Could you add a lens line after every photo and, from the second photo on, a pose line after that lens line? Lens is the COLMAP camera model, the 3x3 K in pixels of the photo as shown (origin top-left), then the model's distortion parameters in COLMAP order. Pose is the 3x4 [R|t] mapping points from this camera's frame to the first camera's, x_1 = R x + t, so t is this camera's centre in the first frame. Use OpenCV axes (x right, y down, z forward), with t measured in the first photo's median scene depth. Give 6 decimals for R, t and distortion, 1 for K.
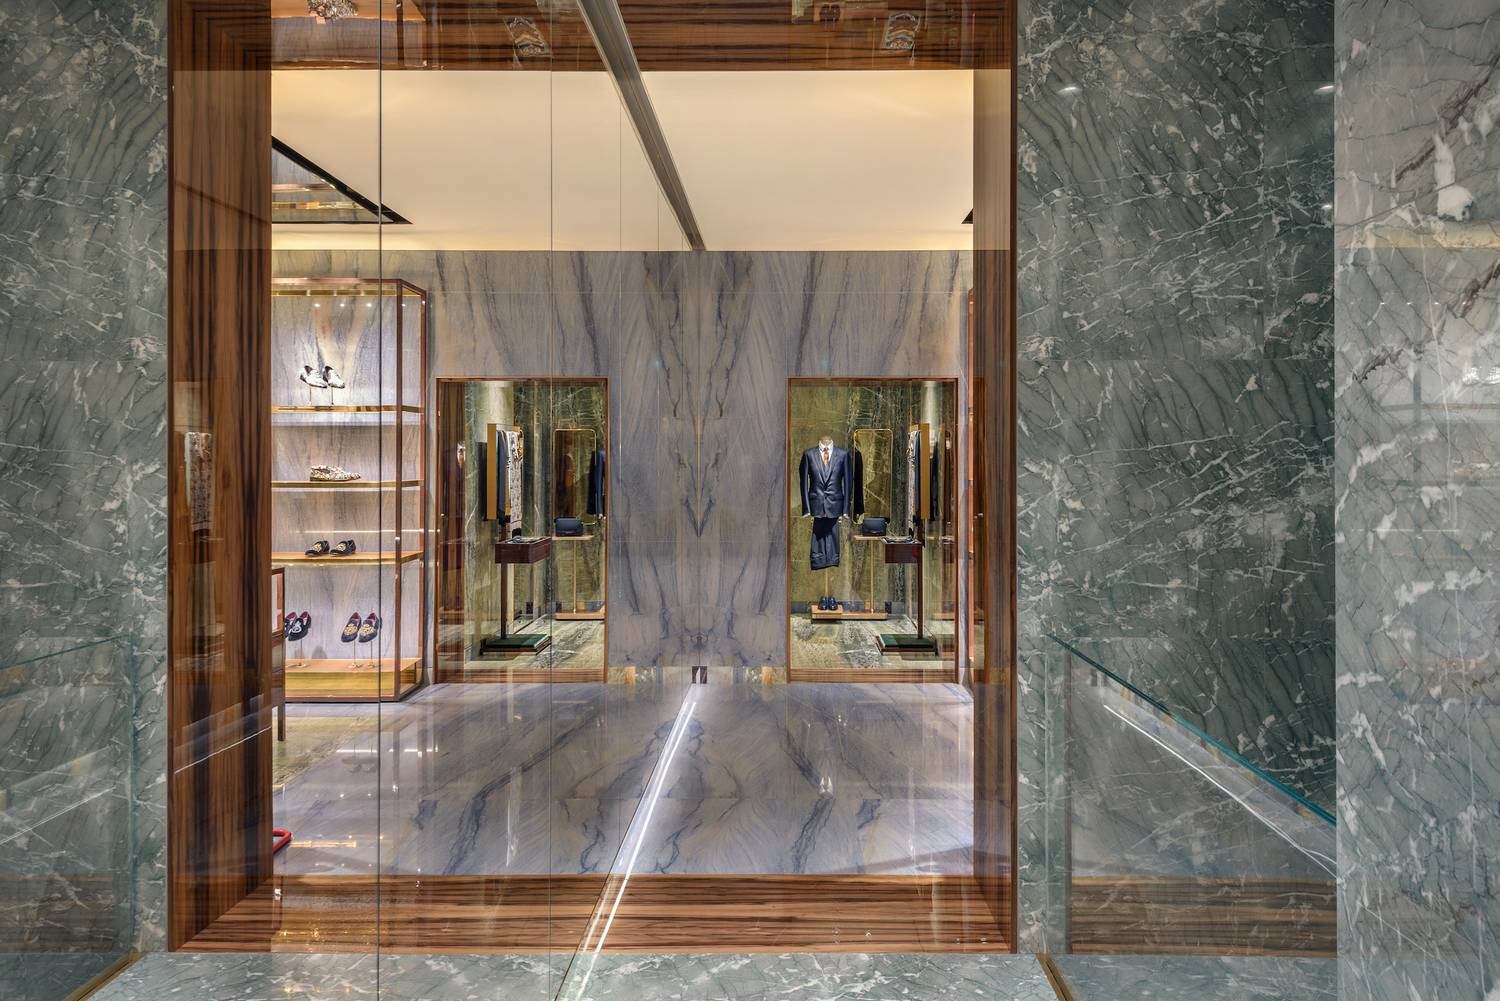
lens RADIAL K [[1051.7, 0, 760.4], [0, 1051.7, 490.8], [0, 0, 1]] dist [0.000629, 0.000202]
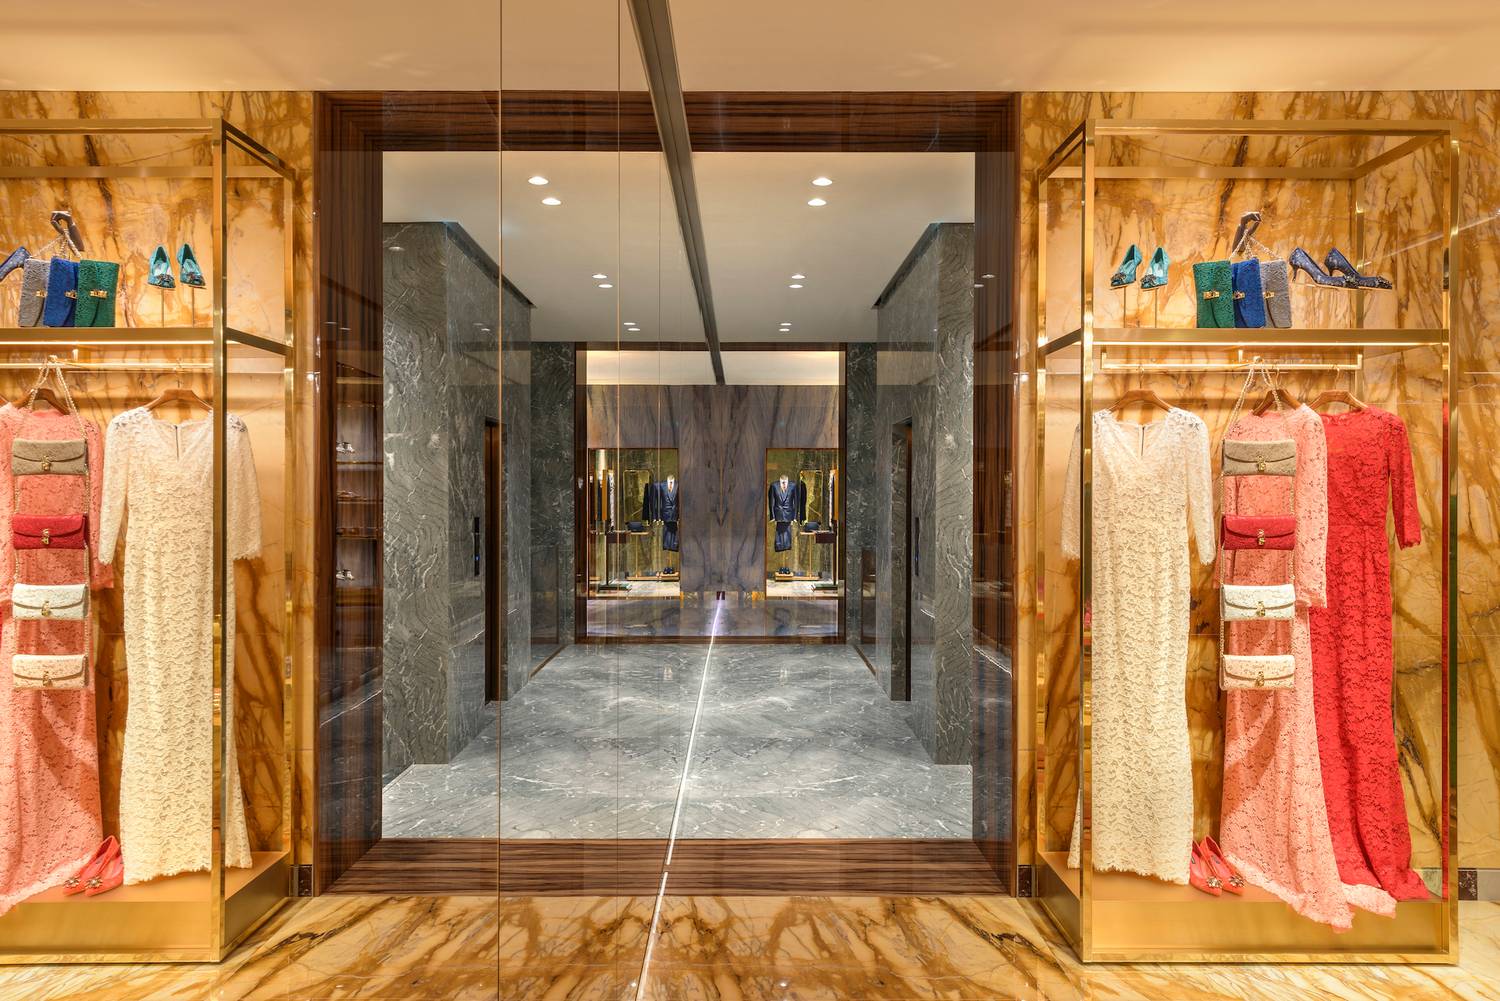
lens RADIAL K [[1051.7, 0, 744.3], [0, 1051.7, 505.1], [0, 0, 1]] dist [0.000629, 0.000202]
pose [[0.999572, 0.003304, 0.029069, -0.071273], [-0.002953, 0.999922, -0.012109, 0.025498], [-0.029107, 0.012018, 0.999504, -0.984323]]
